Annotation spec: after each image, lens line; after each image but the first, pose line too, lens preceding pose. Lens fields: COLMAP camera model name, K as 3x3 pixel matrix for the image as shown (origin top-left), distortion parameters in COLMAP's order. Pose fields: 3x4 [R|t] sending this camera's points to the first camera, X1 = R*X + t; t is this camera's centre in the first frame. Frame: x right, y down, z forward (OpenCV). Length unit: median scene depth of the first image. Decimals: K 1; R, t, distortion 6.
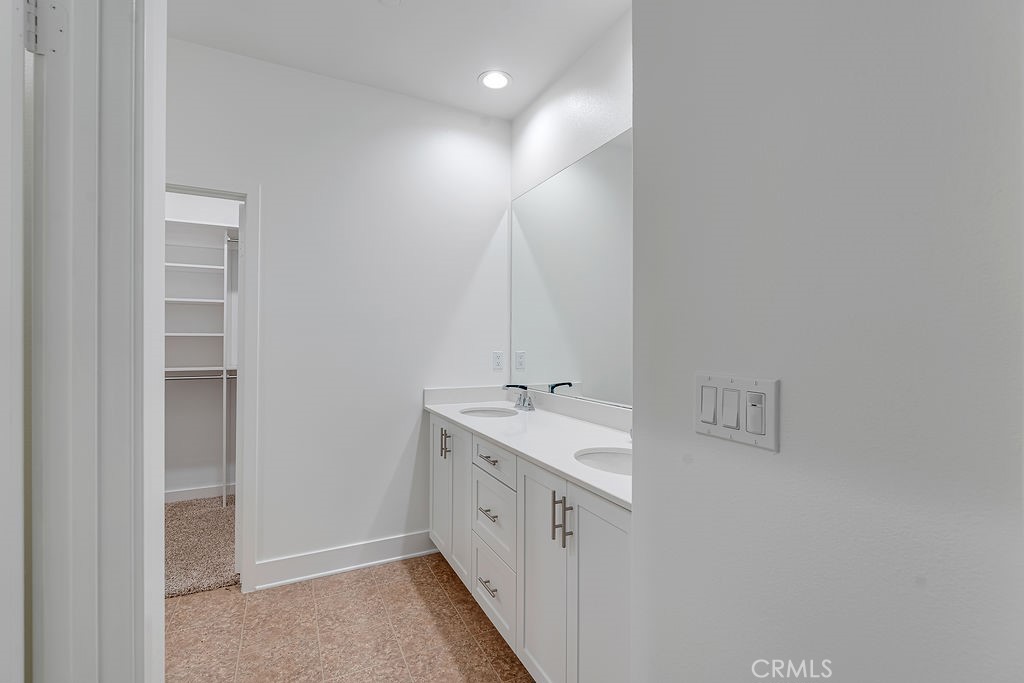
lens RADIAL K [[457.2, 0, 512.2], [0, 457.2, 342.1], [0, 0, 1]] dist [-0.000792, -0.000868]
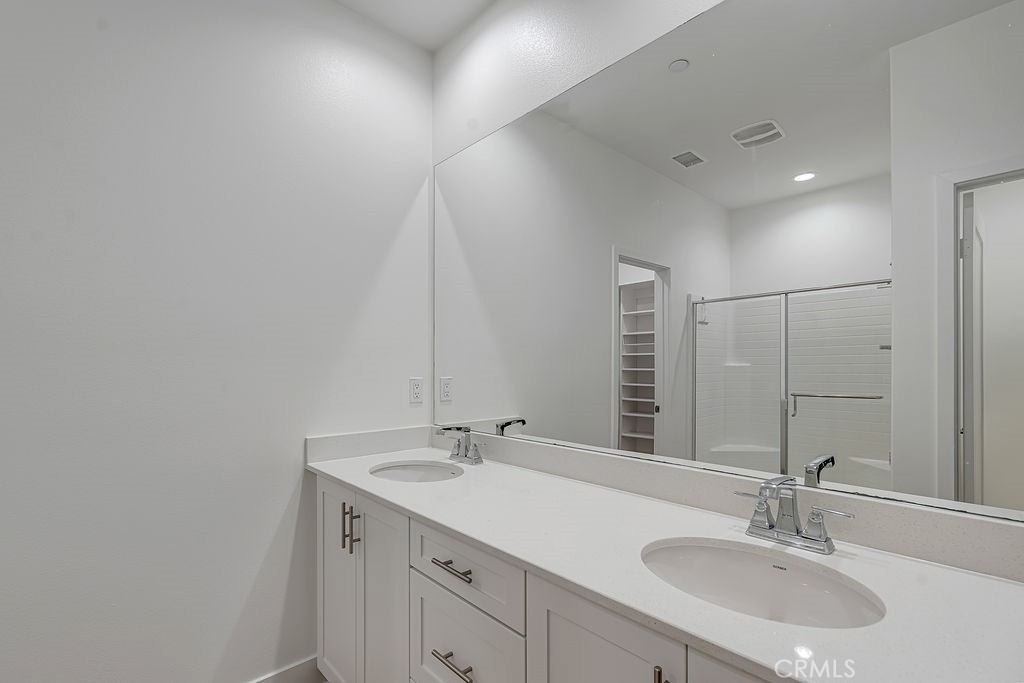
lens RADIAL K [[457.2, 0, 502.2], [0, 457.2, 366.4], [0, 0, 1]] dist [-0.000792, -0.000868]
pose [[0.961587, -0.007908, 0.274387, -0.106325], [0.007321, 0.999968, 0.003164, 0.001790], [-0.274403, -0.001034, 0.961614, 0.316191]]
